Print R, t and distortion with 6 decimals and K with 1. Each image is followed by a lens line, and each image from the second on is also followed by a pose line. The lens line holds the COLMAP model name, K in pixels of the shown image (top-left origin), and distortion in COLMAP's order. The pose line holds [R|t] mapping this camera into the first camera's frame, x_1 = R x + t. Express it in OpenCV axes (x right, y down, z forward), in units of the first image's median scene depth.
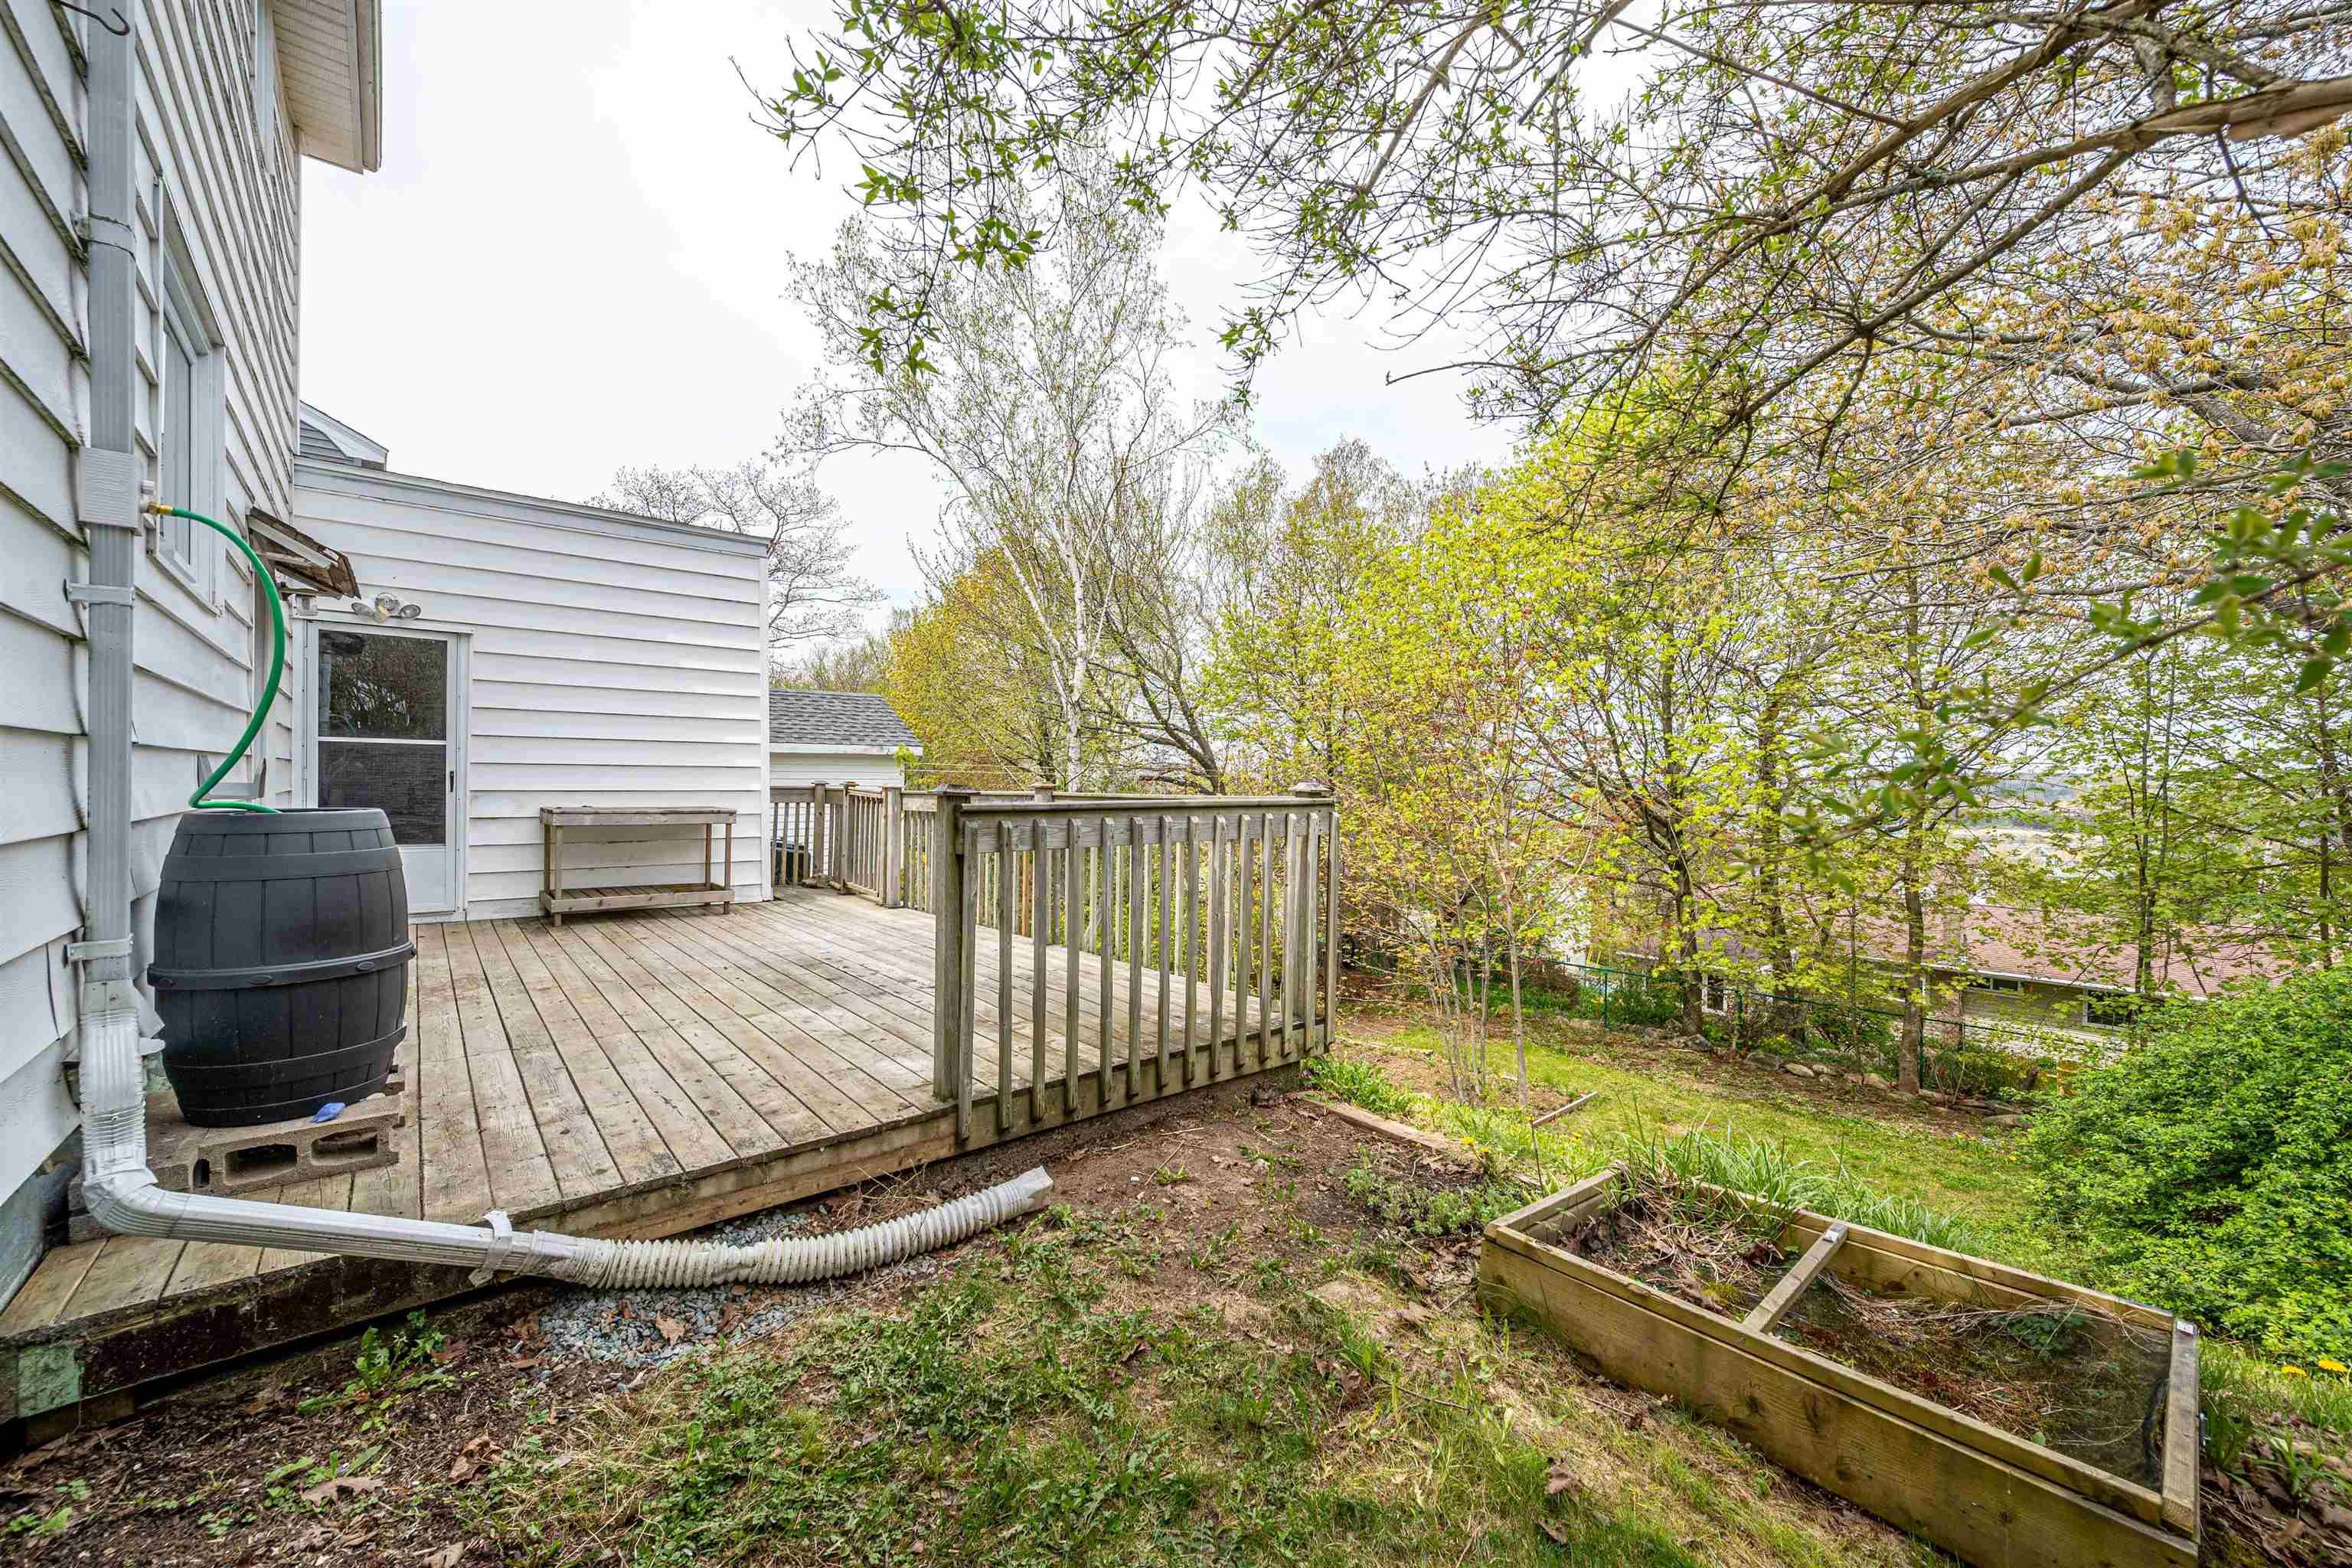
lens RADIAL K [[939.9, 0, 1156.1], [0, 939.9, 786.3], [0, 0, 1]] dist [-0.000309, -0.000066]
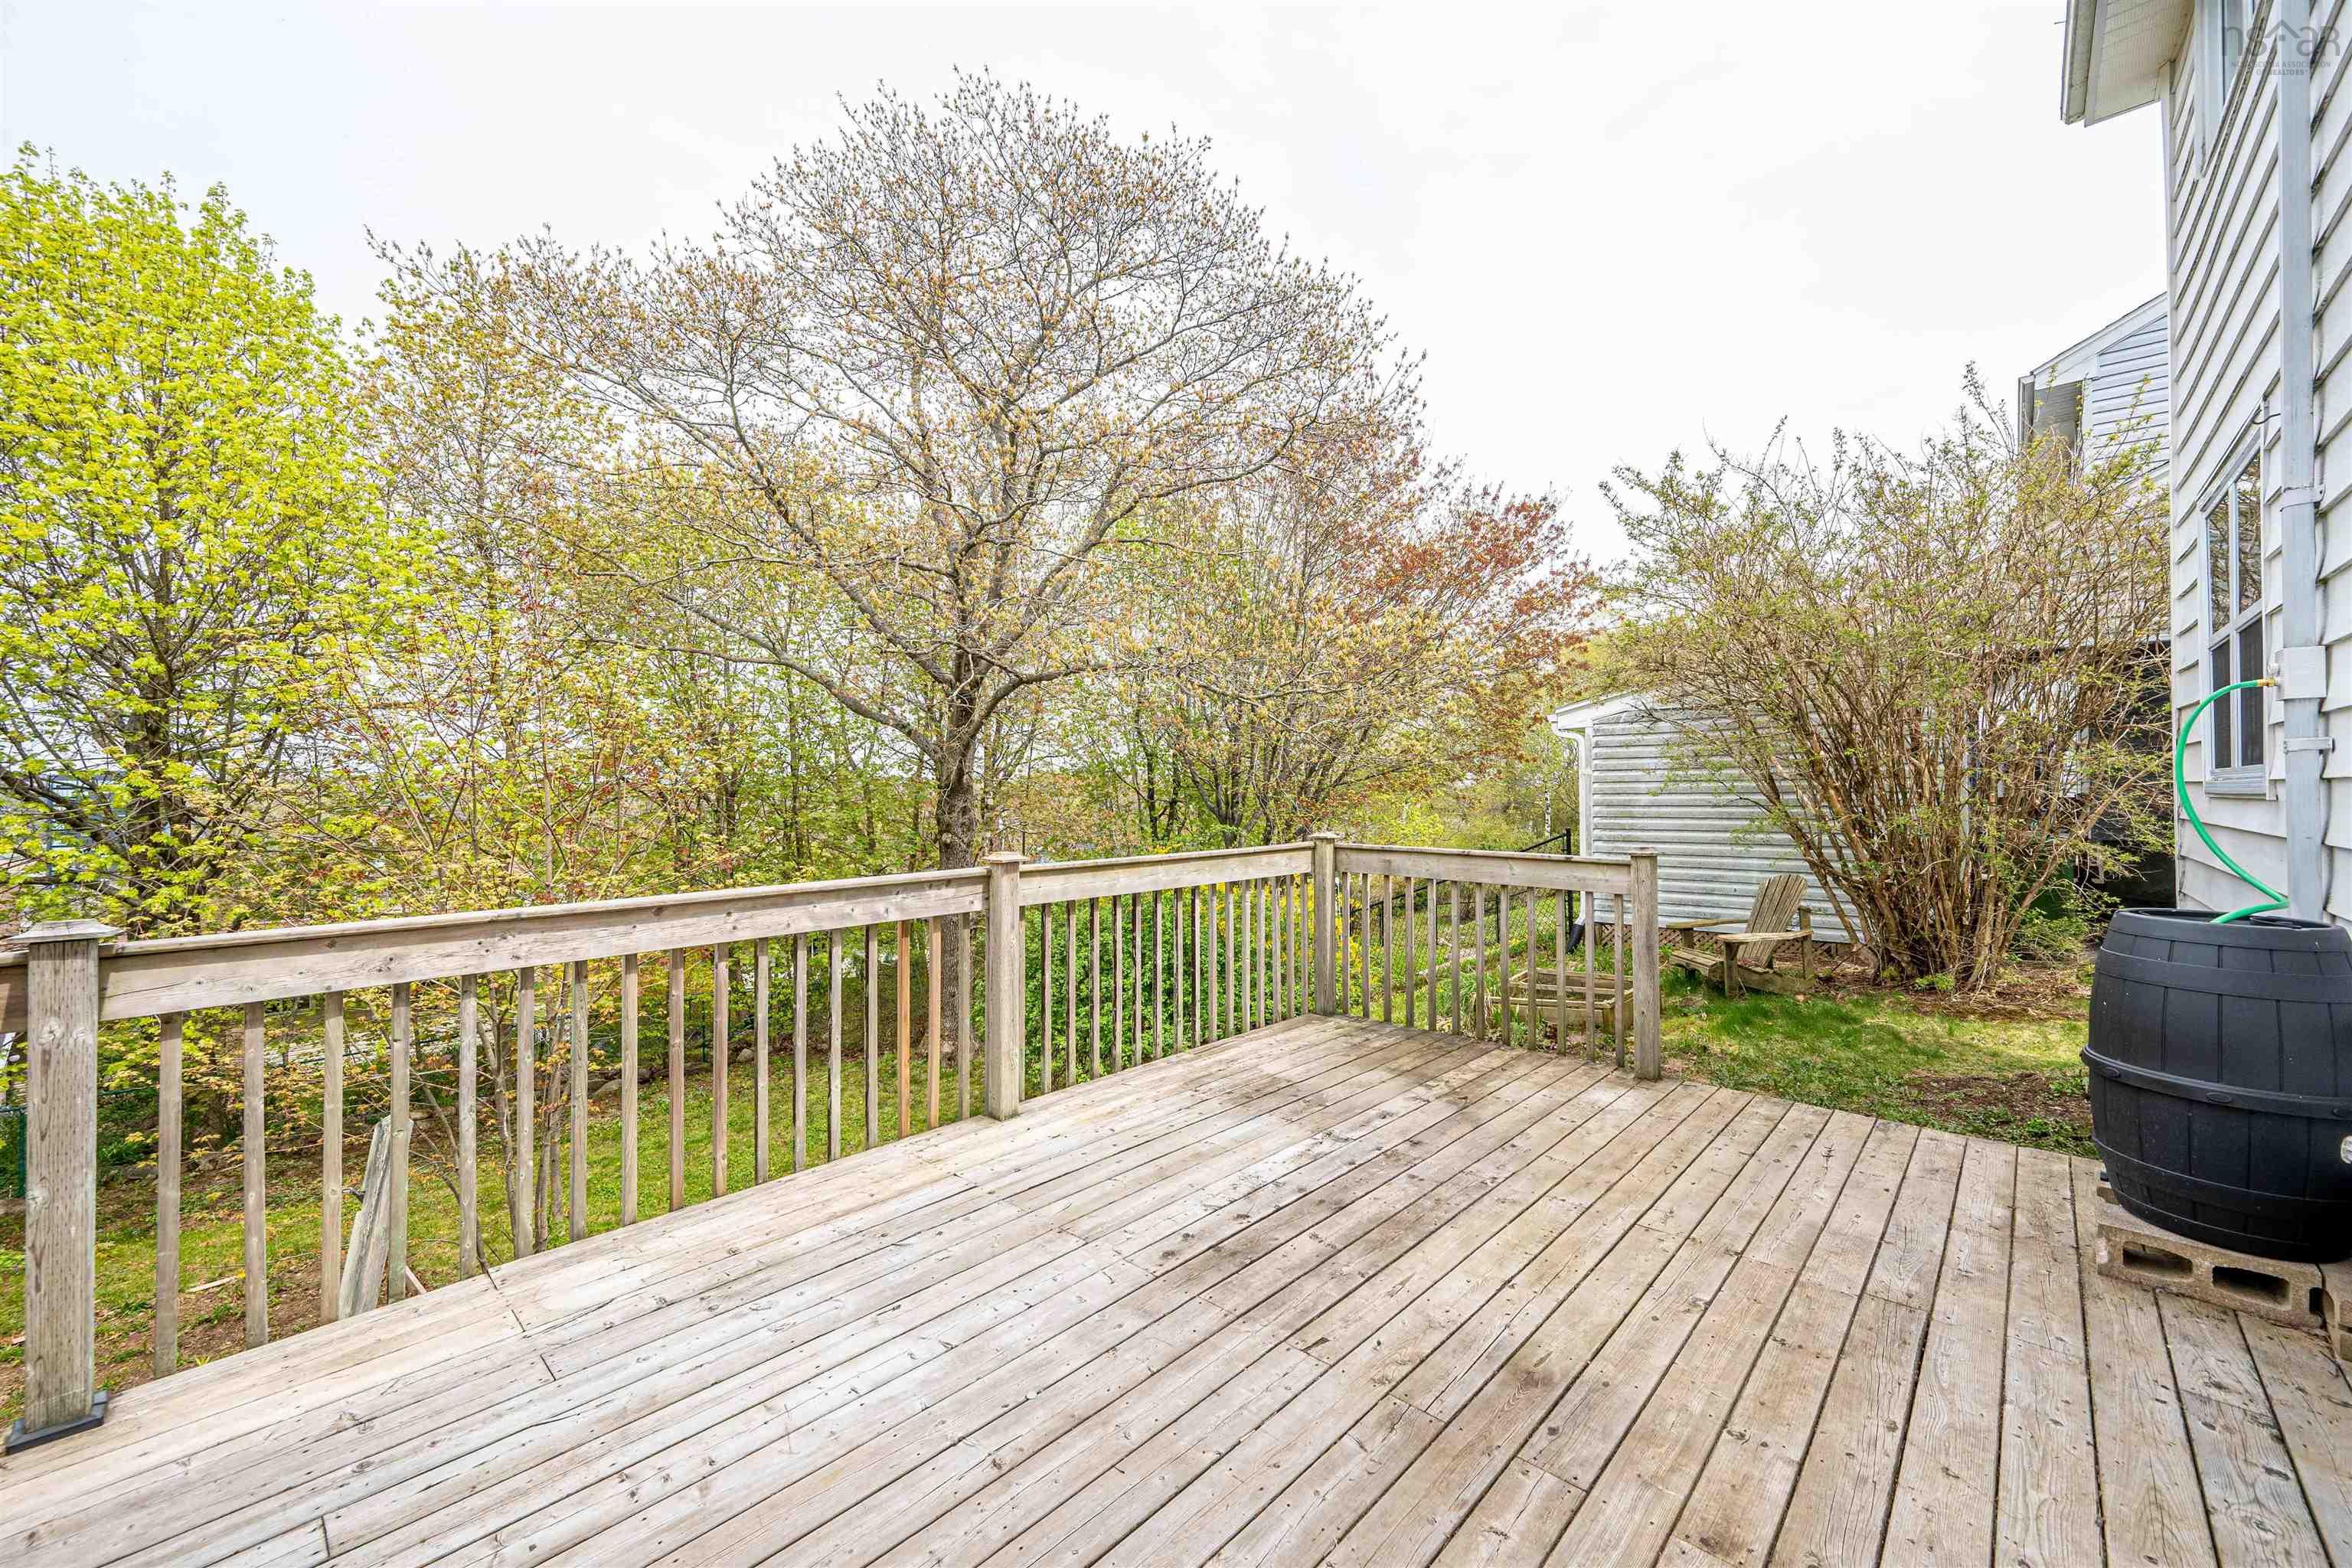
lens RADIAL K [[917.8, 0, 1182.4], [0, 917.8, 788.1], [0, 0, 1]] dist [-0.000268, -0.000161]
pose [[-0.151162, -0.006770, 0.988486, -0.567587], [0.005235, 0.999957, 0.007649, -0.042206], [-0.988495, 0.006331, -0.151120, 0.739411]]
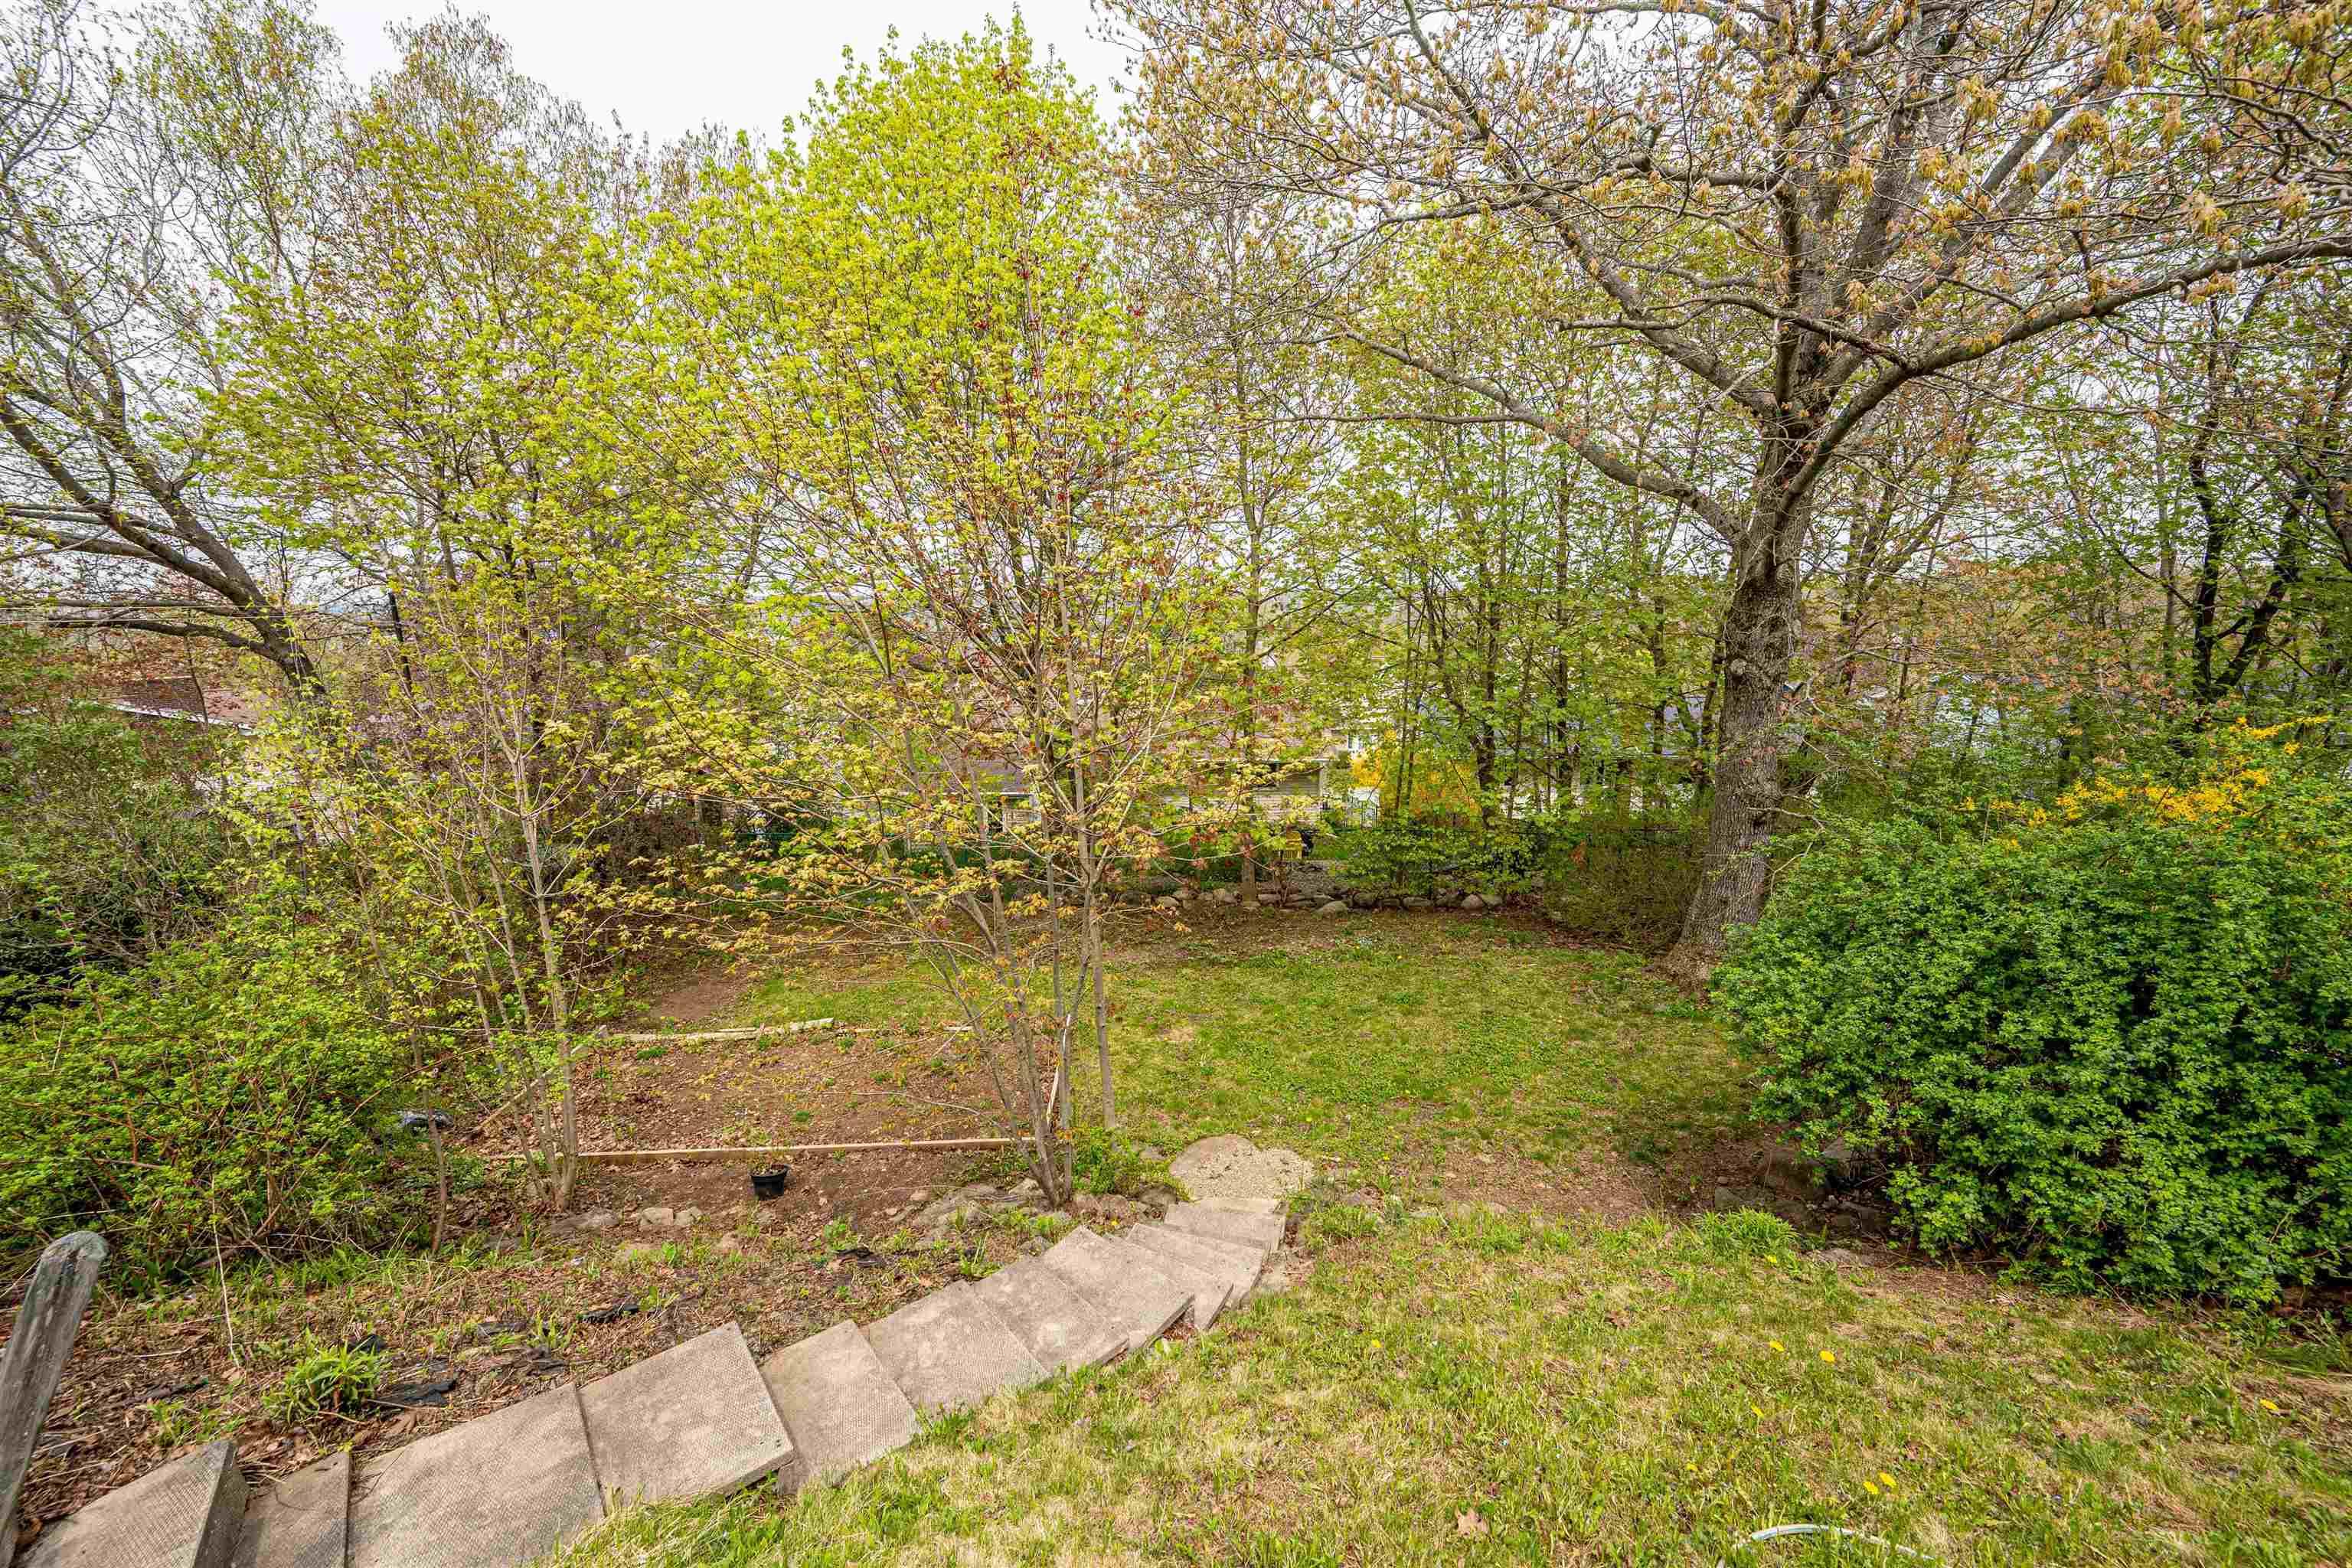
lens RADIAL K [[917.8, 0, 1182.4], [0, 917.8, 788.1], [0, 0, 1]] dist [-0.000268, -0.000161]
pose [[0.645403, -0.169355, 0.744831, -0.025116], [0.019270, 0.978411, 0.205768, -0.034750], [-0.763599, -0.118450, 0.634733, 0.701980]]
